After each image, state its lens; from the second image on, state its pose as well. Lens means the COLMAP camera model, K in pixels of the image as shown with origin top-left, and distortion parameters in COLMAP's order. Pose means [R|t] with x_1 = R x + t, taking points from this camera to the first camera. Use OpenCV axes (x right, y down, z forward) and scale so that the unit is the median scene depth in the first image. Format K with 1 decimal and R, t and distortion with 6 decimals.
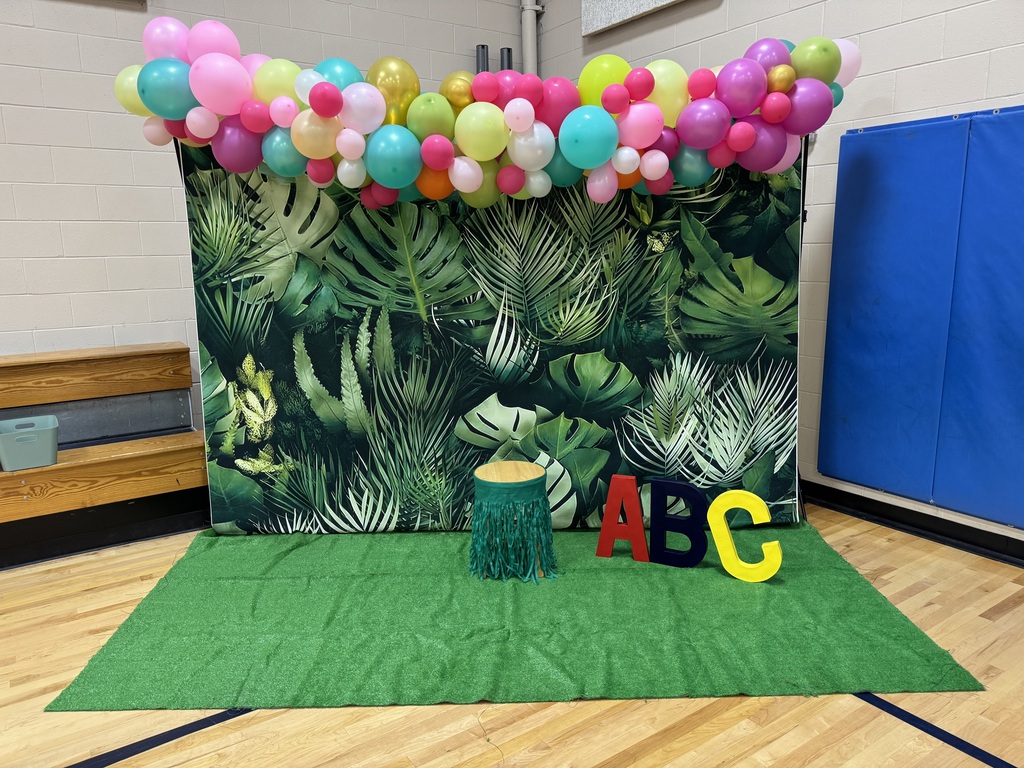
lens RADIAL K [[726.2, 0, 512.0], [0, 726.2, 384.0], [0, 0, 1]] dist [0.034254, 0.000267]
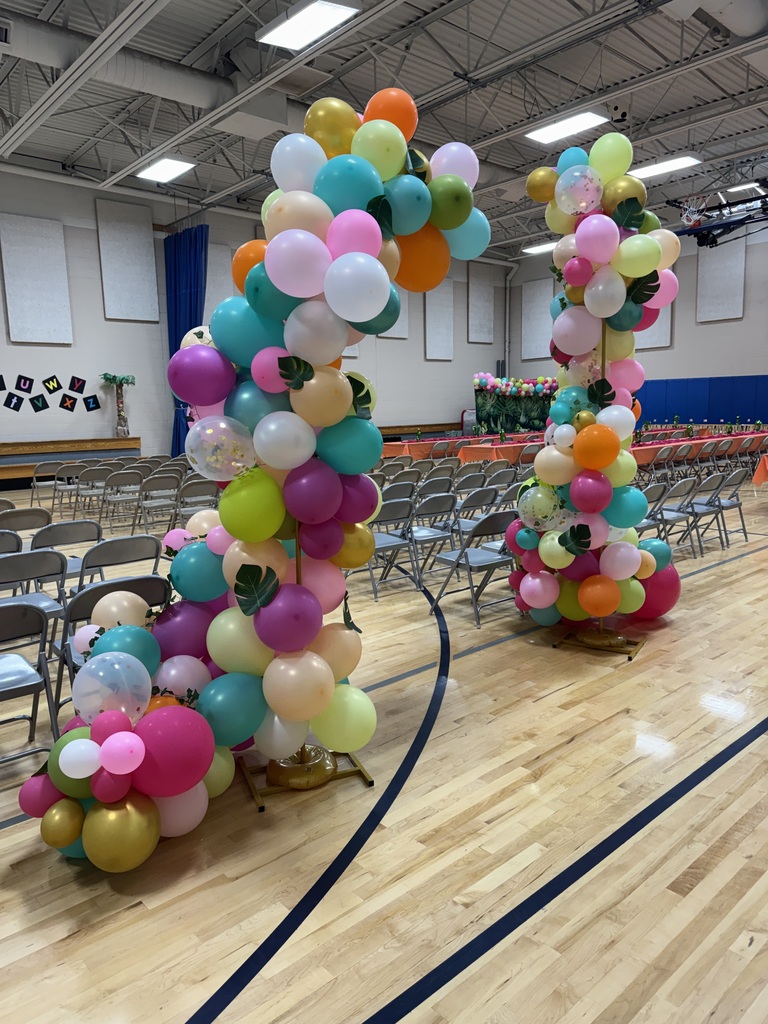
lens RADIAL K [[726.2, 0, 384.0], [0, 726.2, 512.0], [0, 0, 1]] dist [0.034254, 0.000267]
pose [[0.991391, -0.038465, 0.125155, -2.056566], [0.043079, 0.998480, -0.034375, 0.933786], [-0.123642, 0.039471, 0.991542, -5.142554]]
